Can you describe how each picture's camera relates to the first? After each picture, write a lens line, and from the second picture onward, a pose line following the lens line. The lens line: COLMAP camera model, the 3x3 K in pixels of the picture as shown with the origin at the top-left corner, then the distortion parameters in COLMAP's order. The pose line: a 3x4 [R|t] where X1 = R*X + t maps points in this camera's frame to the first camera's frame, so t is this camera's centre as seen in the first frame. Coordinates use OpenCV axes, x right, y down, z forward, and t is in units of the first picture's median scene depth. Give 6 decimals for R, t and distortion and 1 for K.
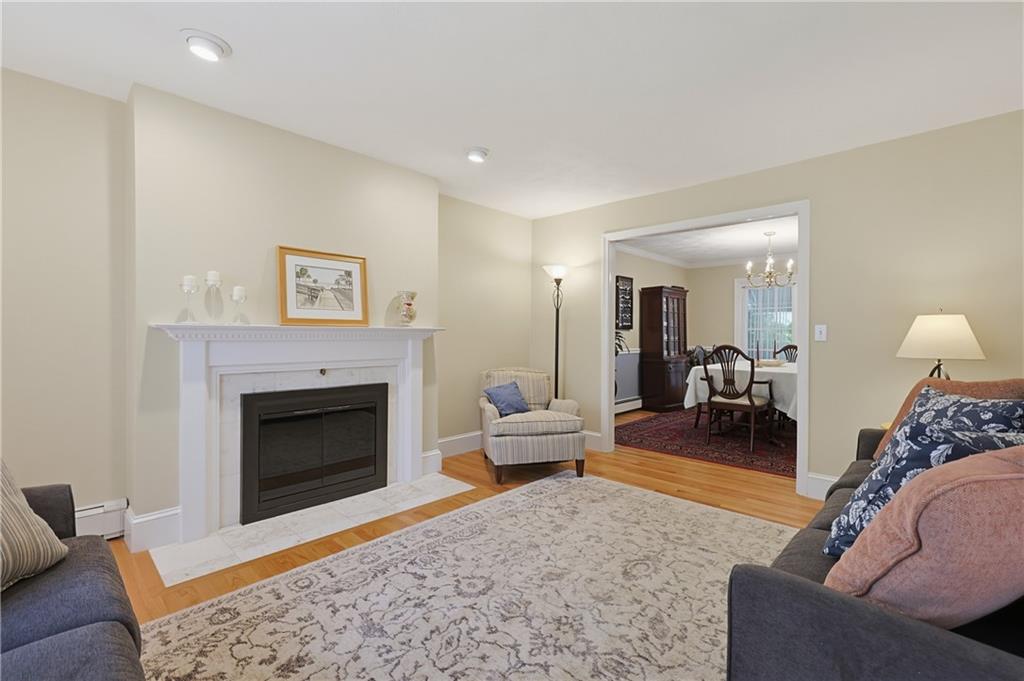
lens RADIAL K [[435.5, 0, 505.0], [0, 435.5, 336.5], [0, 0, 1]] dist [0.003286, -0.000301]
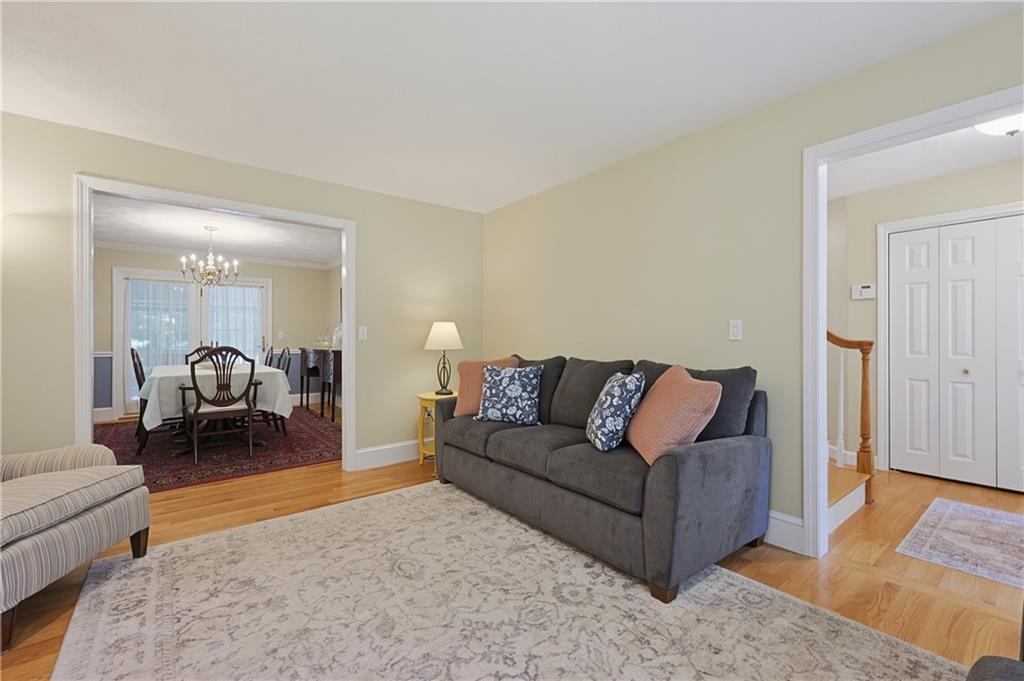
lens RADIAL K [[435.5, 0, 508.5], [0, 435.5, 336.1], [0, 0, 1]] dist [0.003286, -0.000301]
pose [[0.149882, -0.002079, 0.988702, -0.433812], [0.006038, 0.999981, 0.001187, 0.001113], [-0.988685, 0.005791, 0.149892, 0.418687]]
